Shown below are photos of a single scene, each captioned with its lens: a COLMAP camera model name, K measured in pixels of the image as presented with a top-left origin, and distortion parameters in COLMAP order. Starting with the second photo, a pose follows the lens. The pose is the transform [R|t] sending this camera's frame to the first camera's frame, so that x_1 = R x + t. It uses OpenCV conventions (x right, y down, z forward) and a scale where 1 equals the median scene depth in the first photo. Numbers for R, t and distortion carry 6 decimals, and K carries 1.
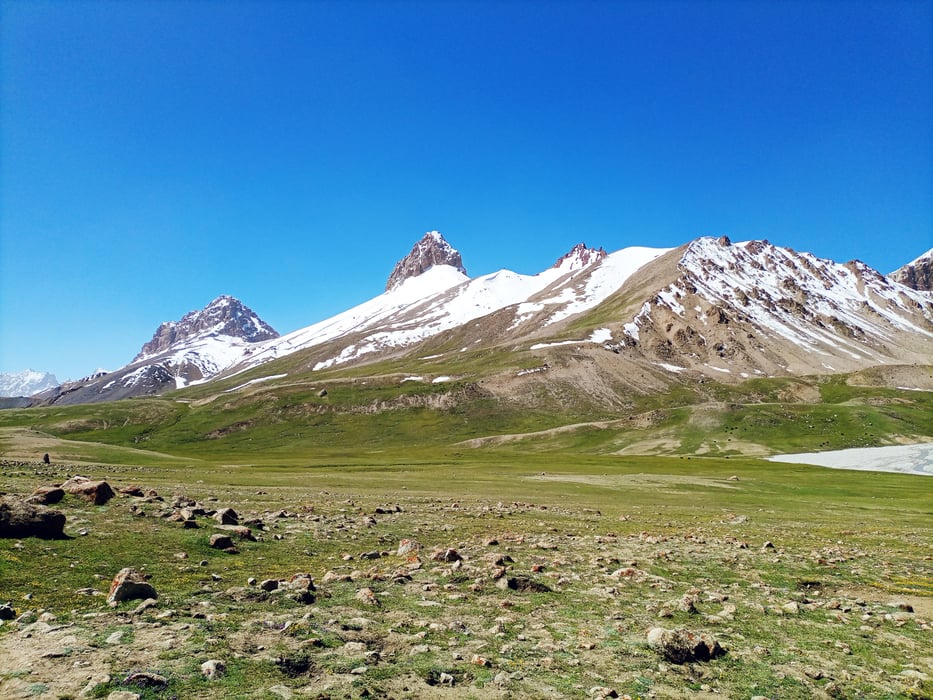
lens RADIAL K [[637.5, 0, 466.5], [0, 637.5, 350.0], [0, 0, 1]] dist [0.057742, -0.105511]
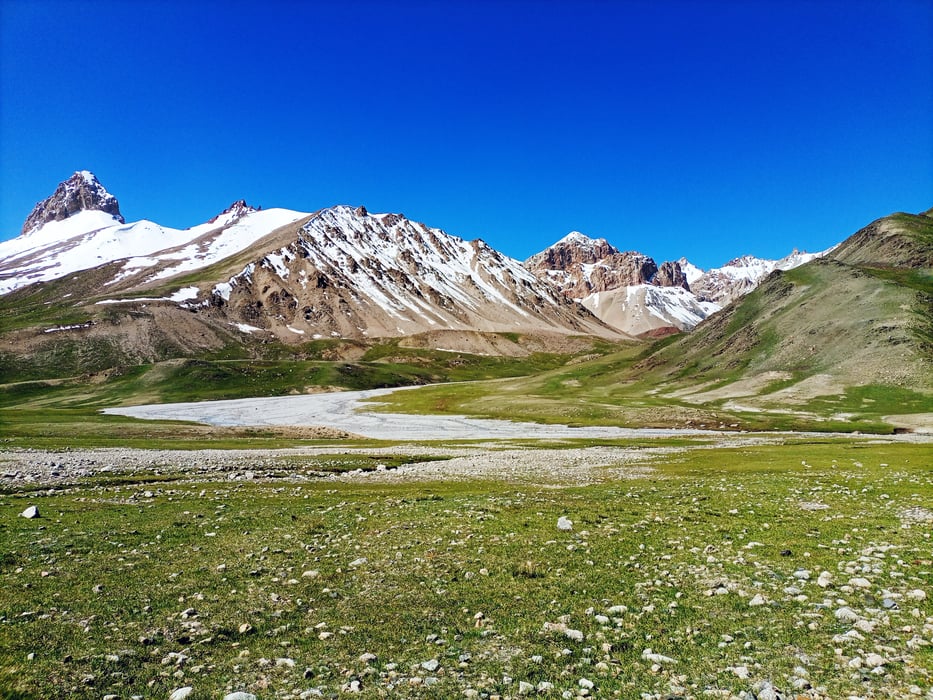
lens RADIAL K [[637.5, 0, 466.5], [0, 637.5, 350.0], [0, 0, 1]] dist [0.057742, -0.105511]
pose [[0.922930, 0.008348, 0.384878, 0.183243], [-0.030054, 0.998276, 0.050415, 0.000251], [-0.383793, -0.058097, 0.921590, -0.059766]]
